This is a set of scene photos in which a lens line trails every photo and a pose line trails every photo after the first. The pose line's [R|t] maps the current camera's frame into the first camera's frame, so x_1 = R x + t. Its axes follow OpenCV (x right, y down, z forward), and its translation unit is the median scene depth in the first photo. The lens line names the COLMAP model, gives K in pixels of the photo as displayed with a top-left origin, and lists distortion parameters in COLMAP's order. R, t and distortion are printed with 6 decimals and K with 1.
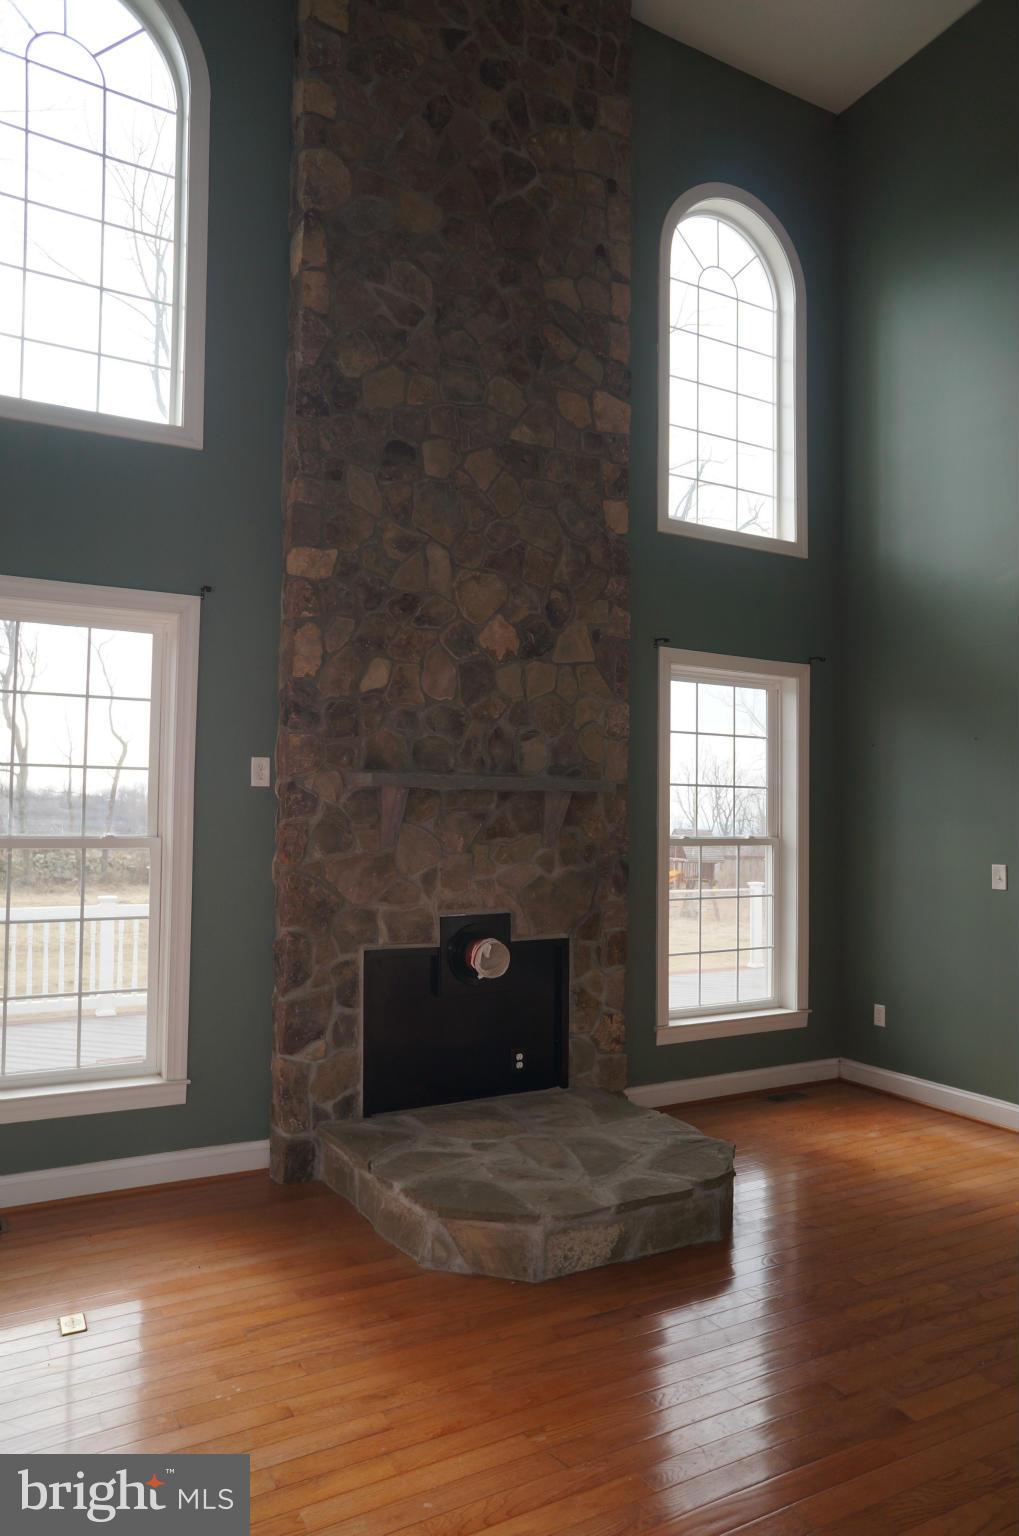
lens RADIAL K [[1050.9, 0, 504.3], [0, 1050.9, 764.7], [0, 0, 1]] dist [-0.051927, 0.073056]
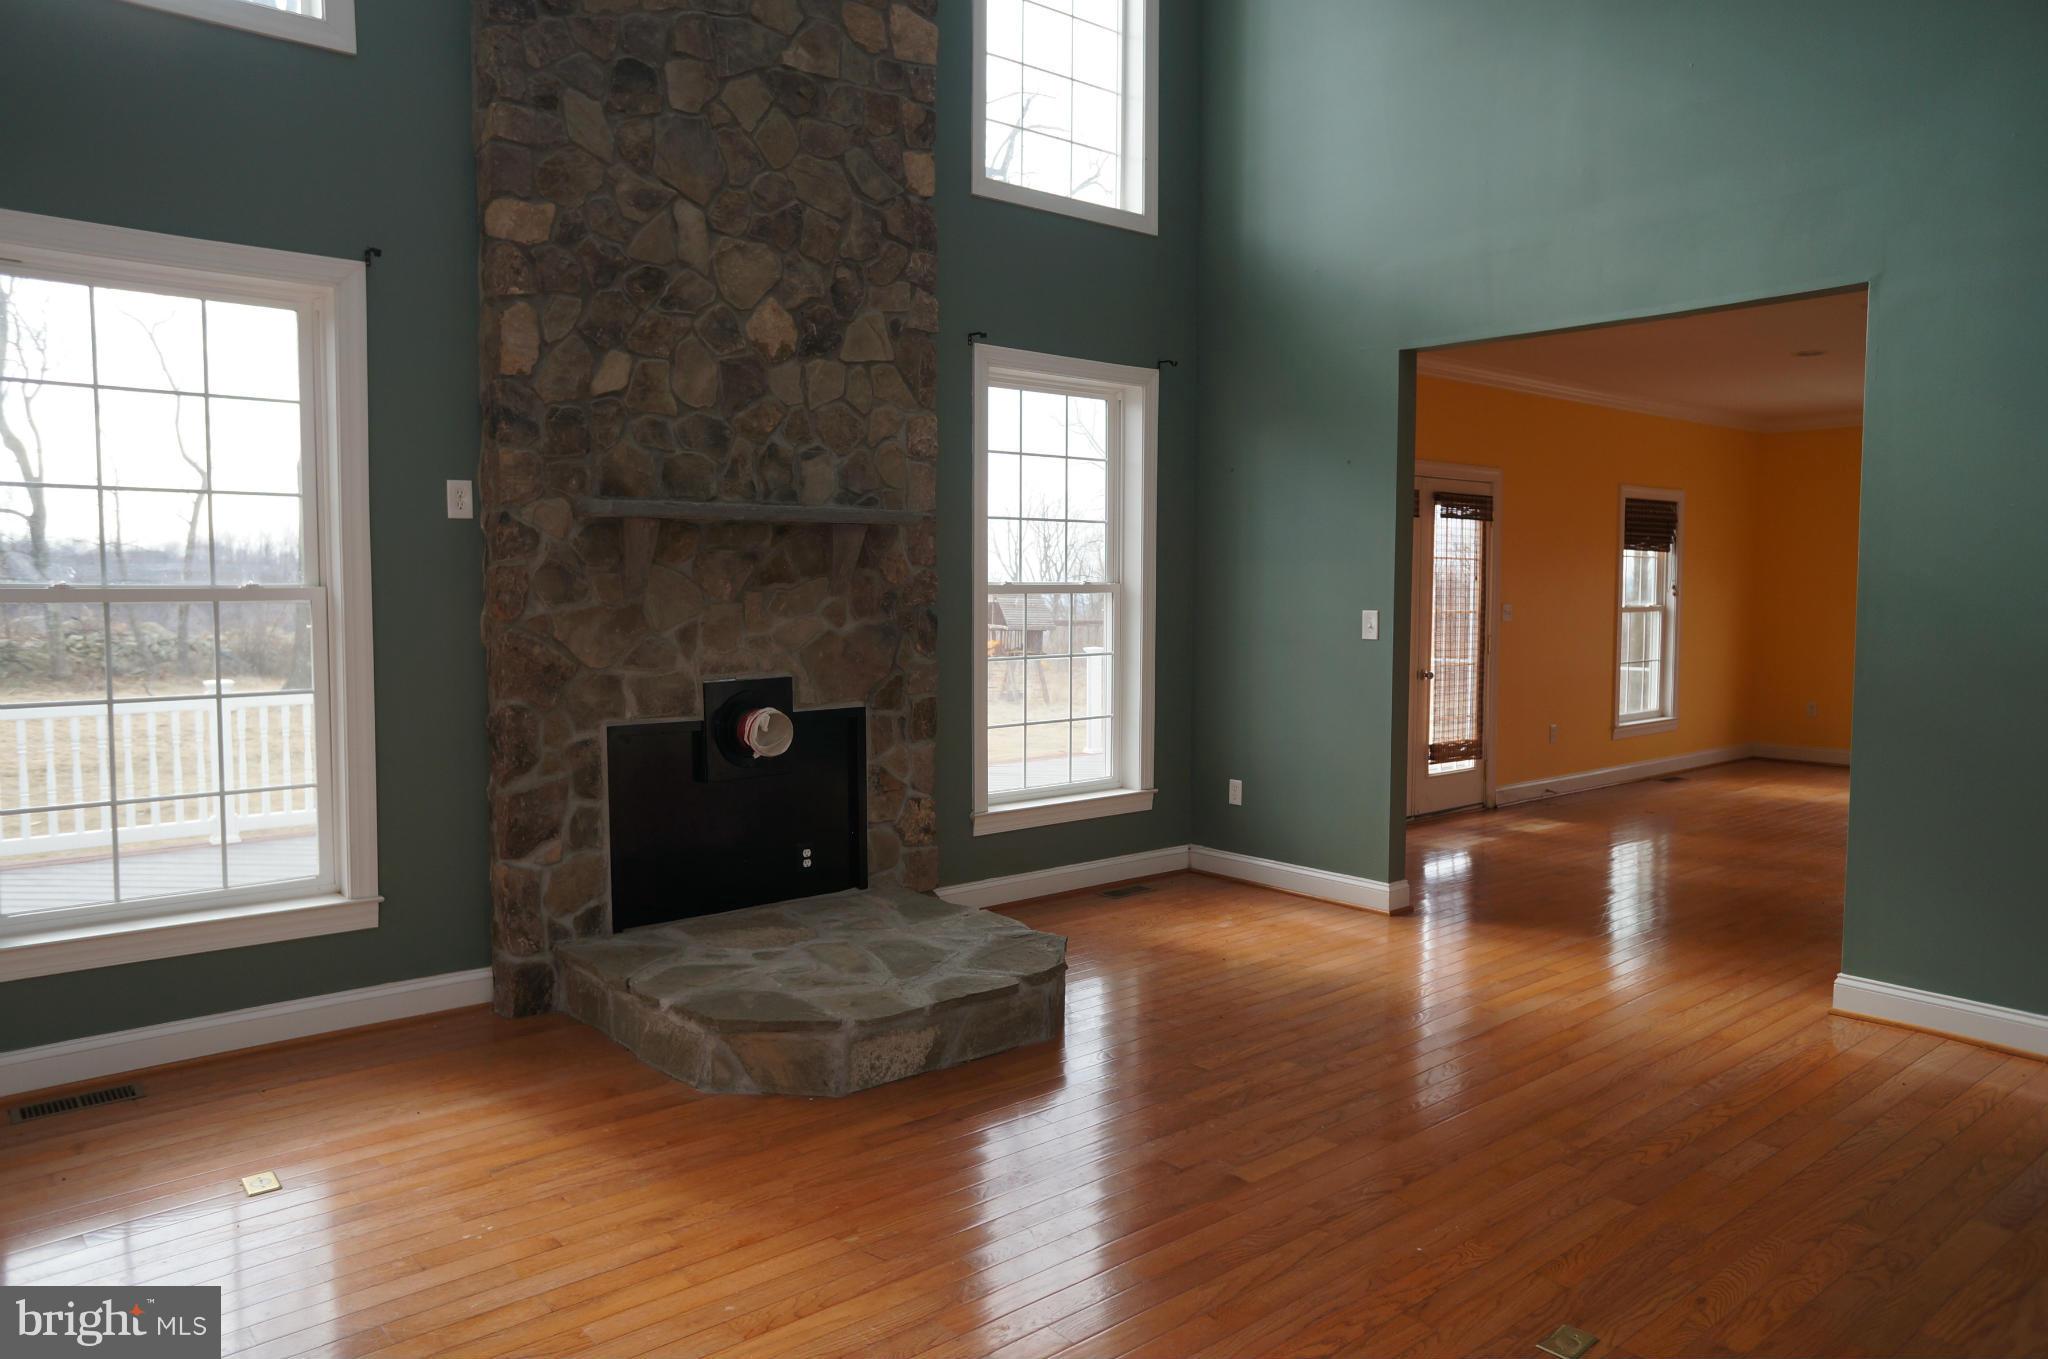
lens RADIAL K [[1401.2, 0, 1034.4], [0, 1401.2, 653.0], [0, 0, 1]] dist [-0.051927, 0.073056]
pose [[0.981692, -0.020174, 0.189402, -0.015220], [-0.000003, 0.994373, 0.105935, 0.010344], [-0.190473, -0.103996, 0.976168, -0.078196]]
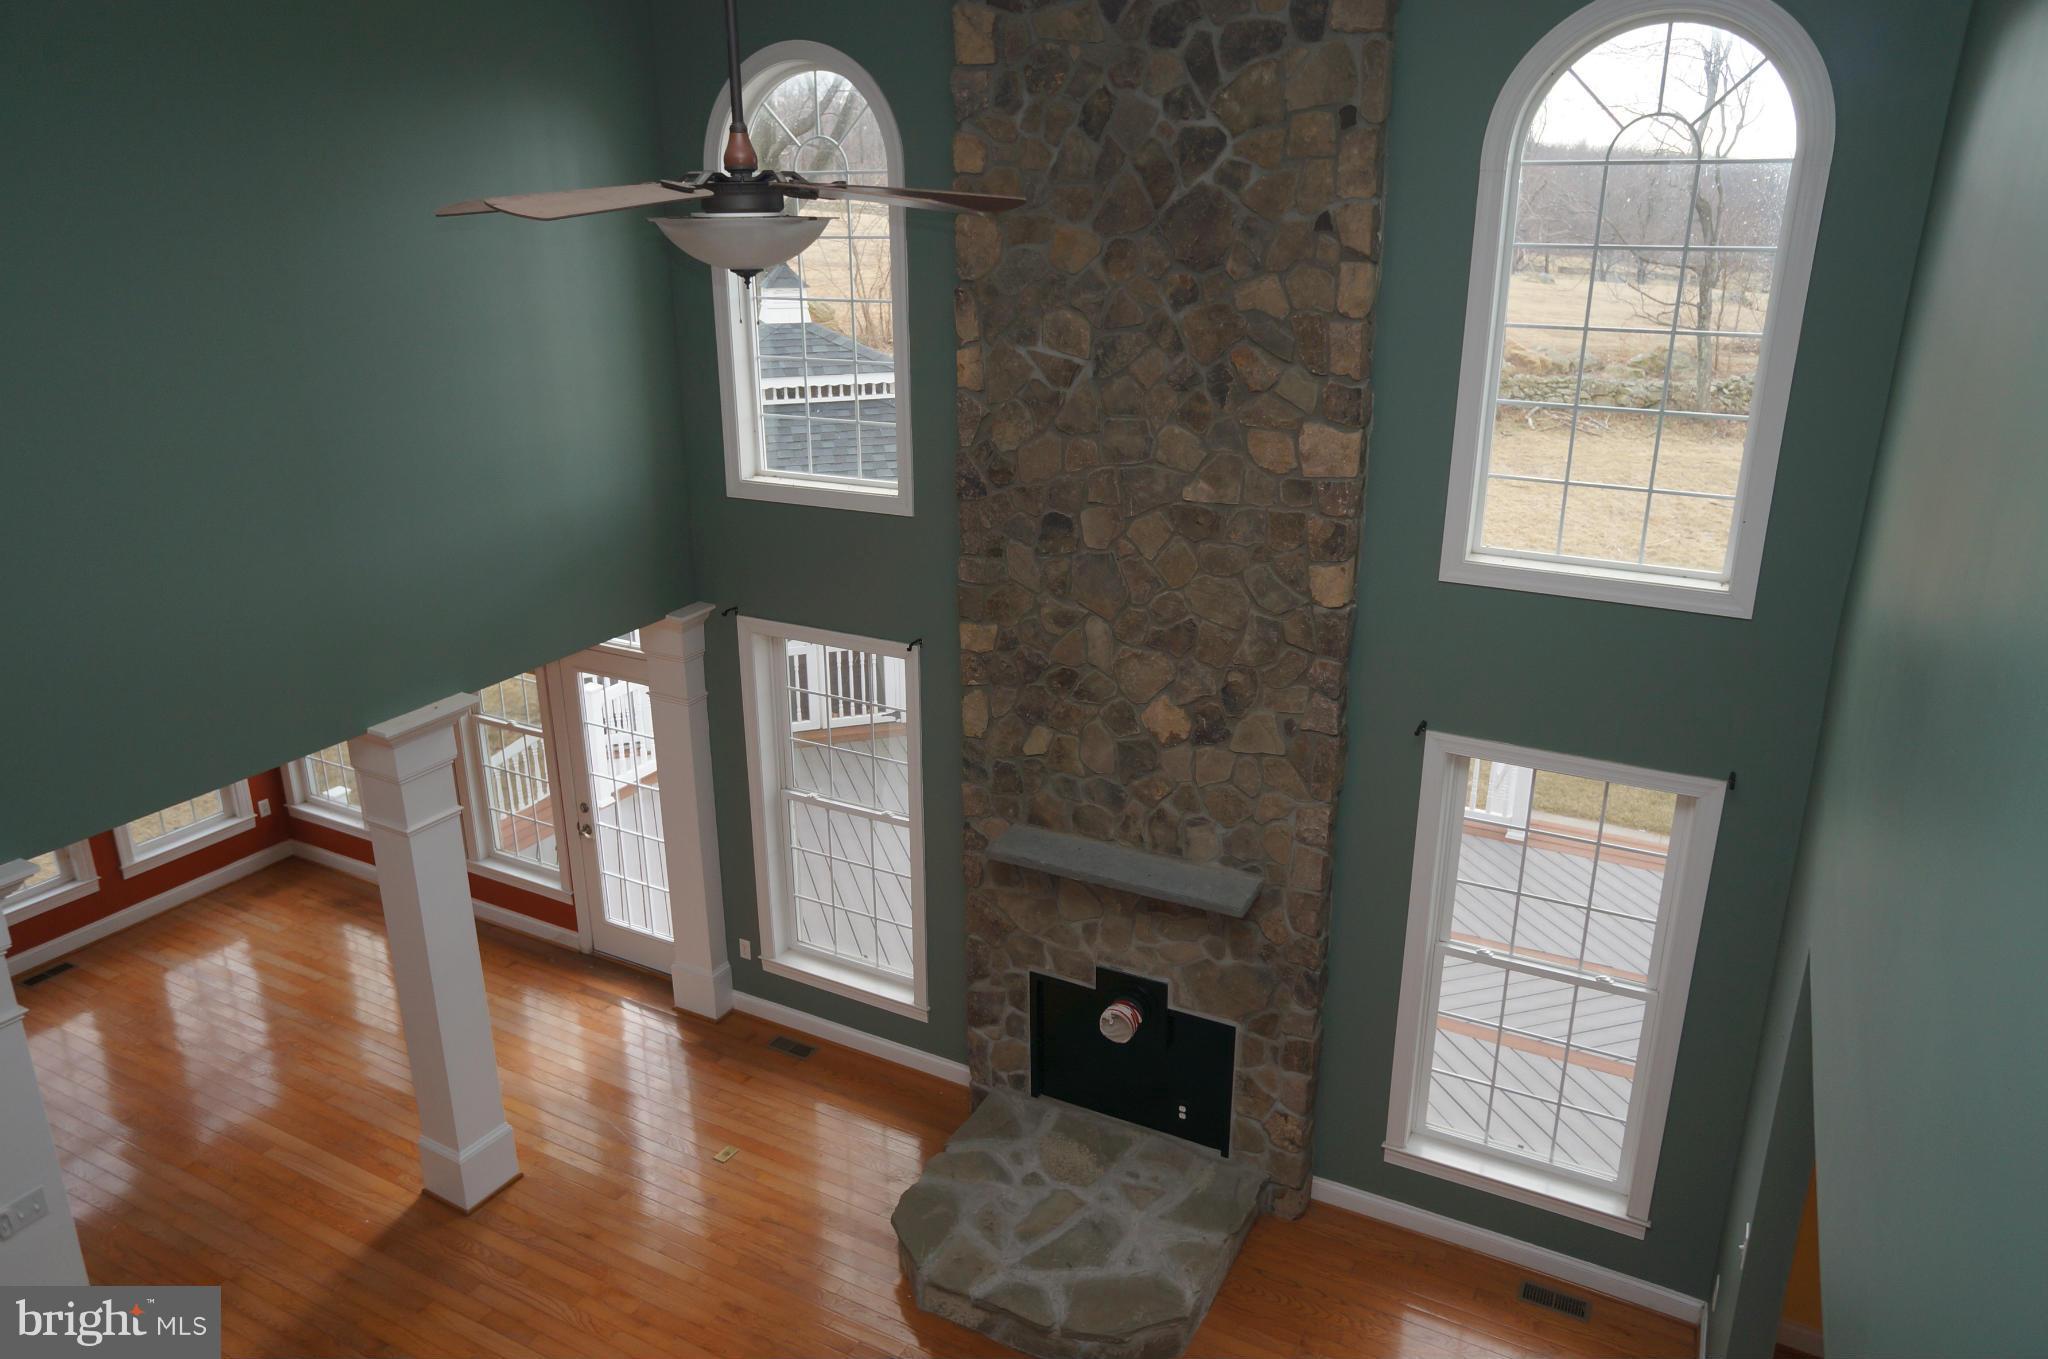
lens RADIAL K [[1401.2, 0, 1028.2], [0, 1401.2, 664.6], [0, 0, 1]] dist [-0.051927, 0.073056]
pose [[0.537086, 0.260027, -0.802449, 0.945913], [0.050154, 0.939775, 0.338095, -0.614196], [0.842035, -0.221832, 0.491698, 0.325750]]
